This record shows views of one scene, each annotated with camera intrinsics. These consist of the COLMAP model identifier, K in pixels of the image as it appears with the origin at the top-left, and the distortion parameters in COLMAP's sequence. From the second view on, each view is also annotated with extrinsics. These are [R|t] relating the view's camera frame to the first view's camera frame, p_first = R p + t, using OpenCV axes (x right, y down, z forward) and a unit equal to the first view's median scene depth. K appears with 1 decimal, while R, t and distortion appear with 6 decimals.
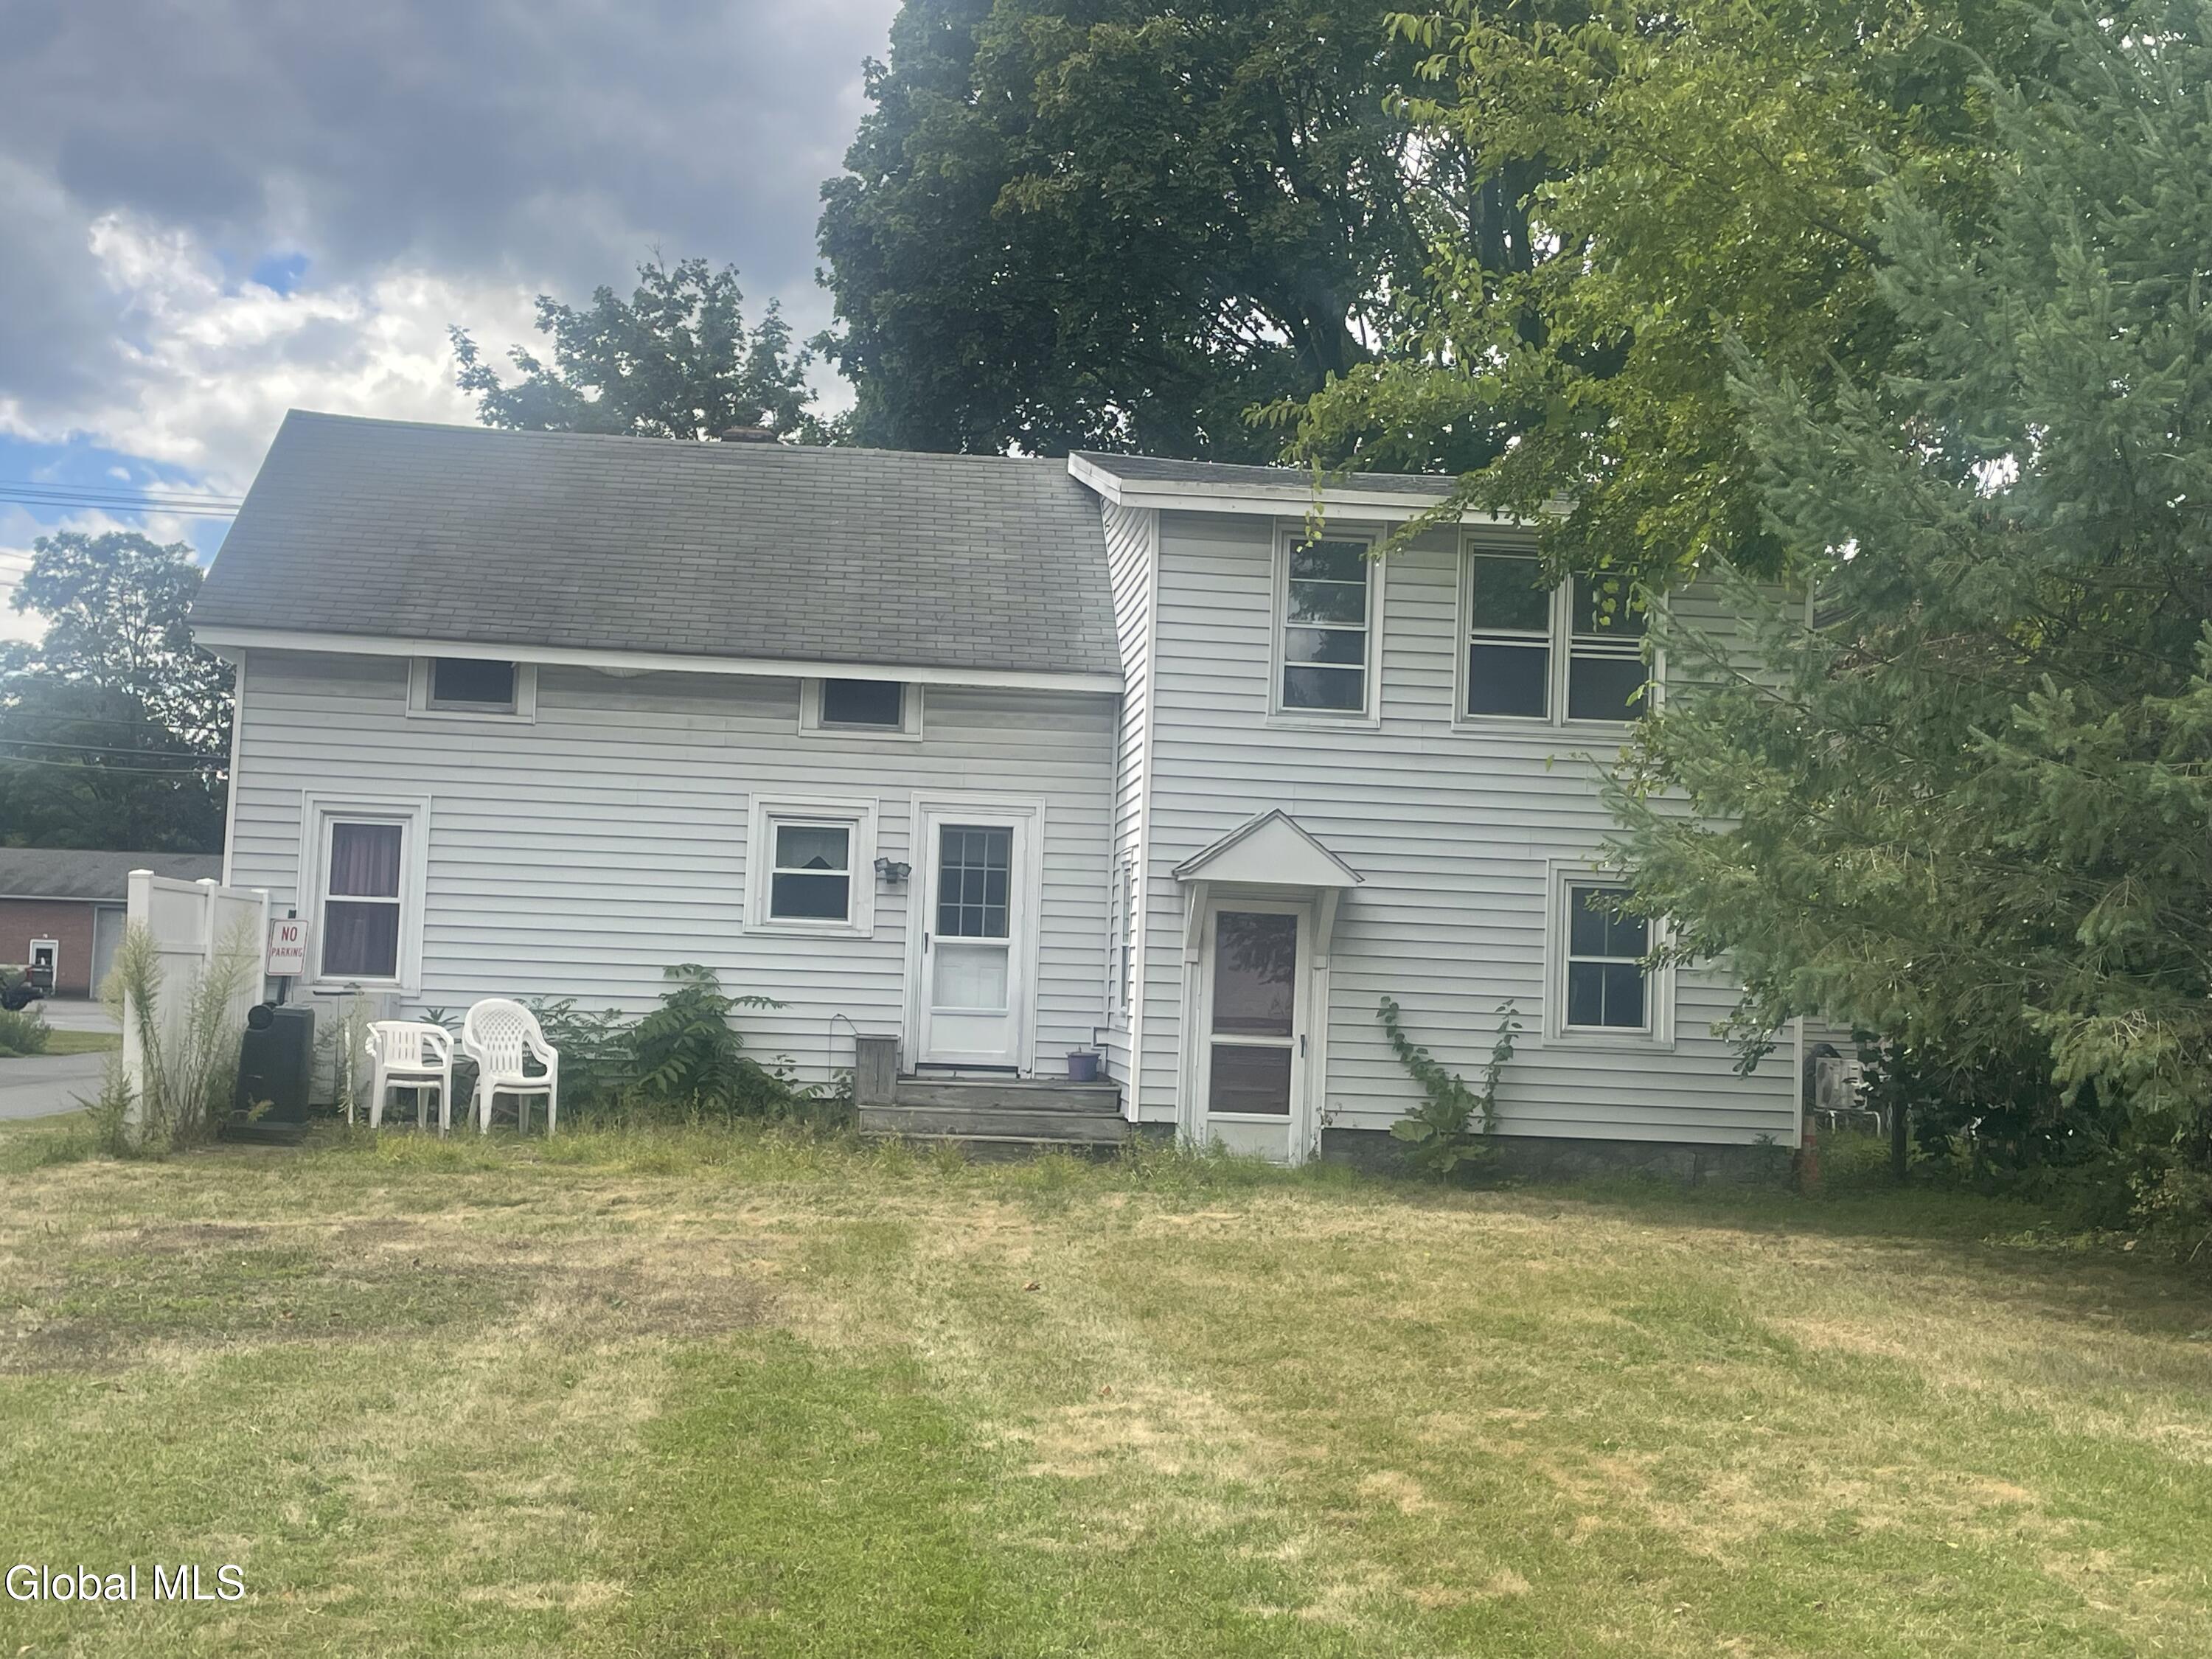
lens RADIAL K [[2777.1, 0, 1118.3], [0, 2777.1, 835.8], [0, 0, 1]] dist [0.052077, 0.000000]
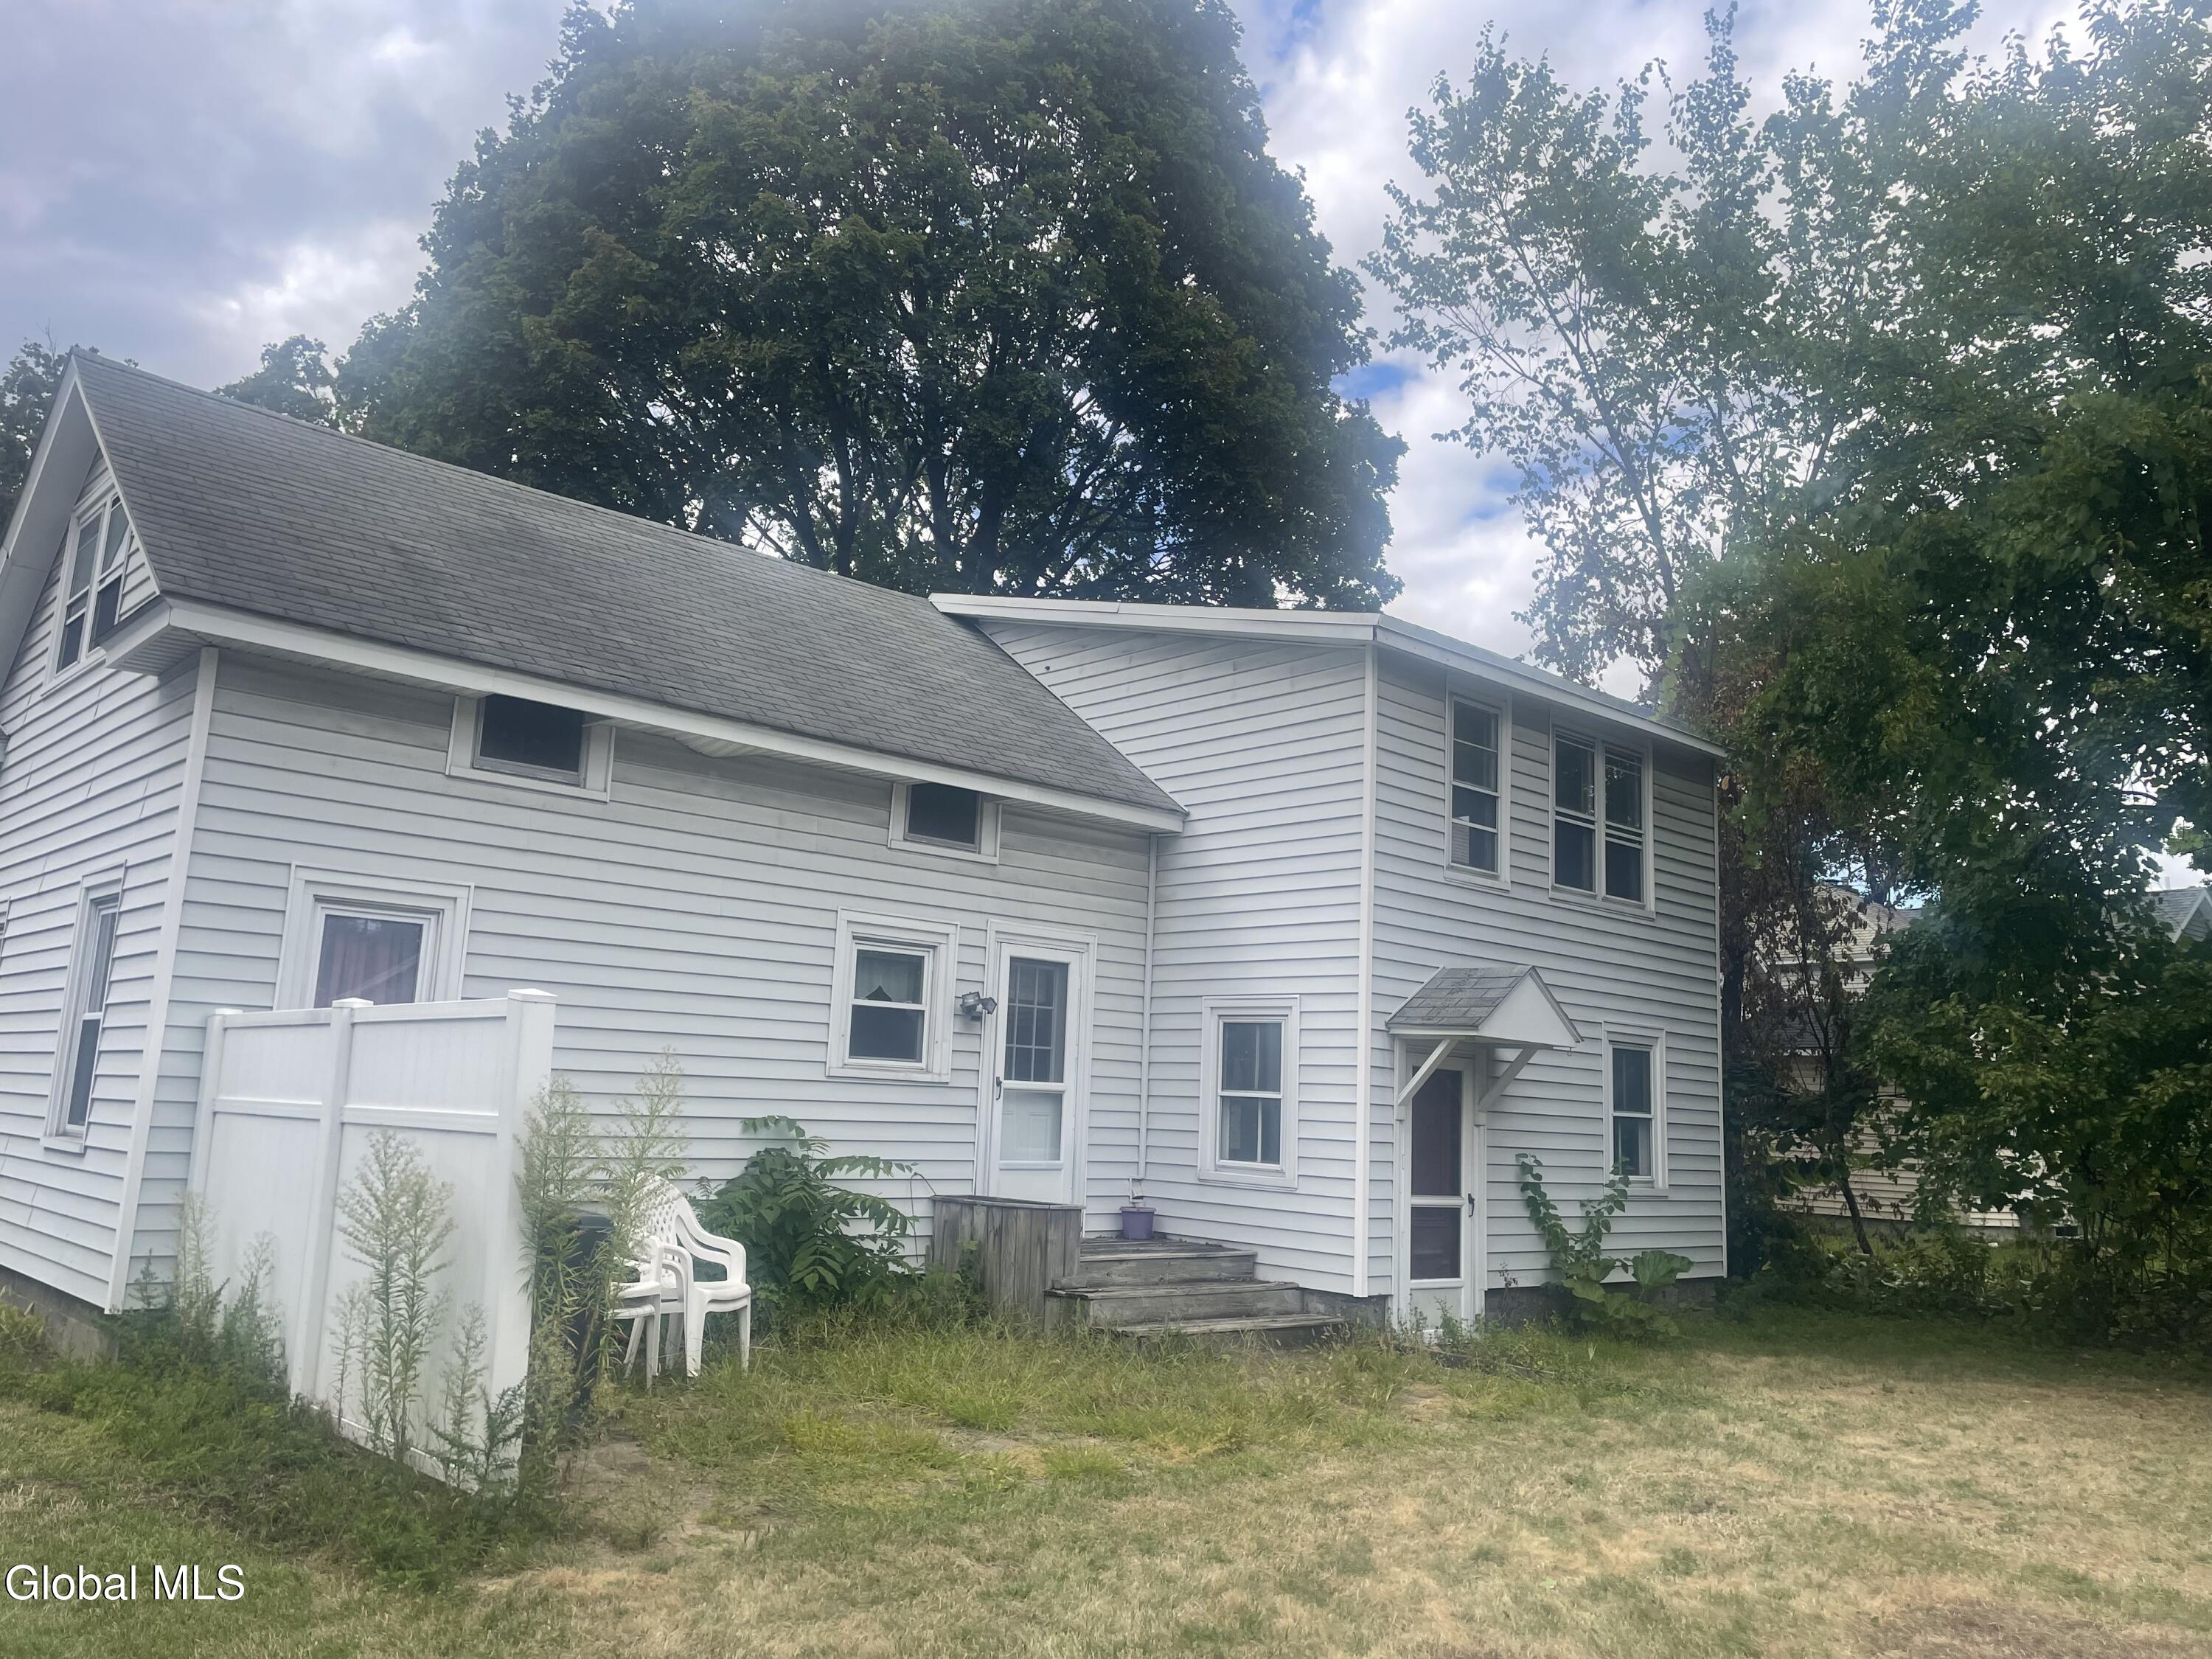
lens RADIAL K [[1719.5, 0, 1095.6], [0, 1719.5, 809.3], [0, 0, 1]] dist [0.055135, -0.037538]
pose [[0.788214, 0.101134, 0.607034, -0.427300], [-0.047490, 0.993459, -0.103849, 0.005607], [-0.613566, 0.053027, 0.787861, 0.586829]]
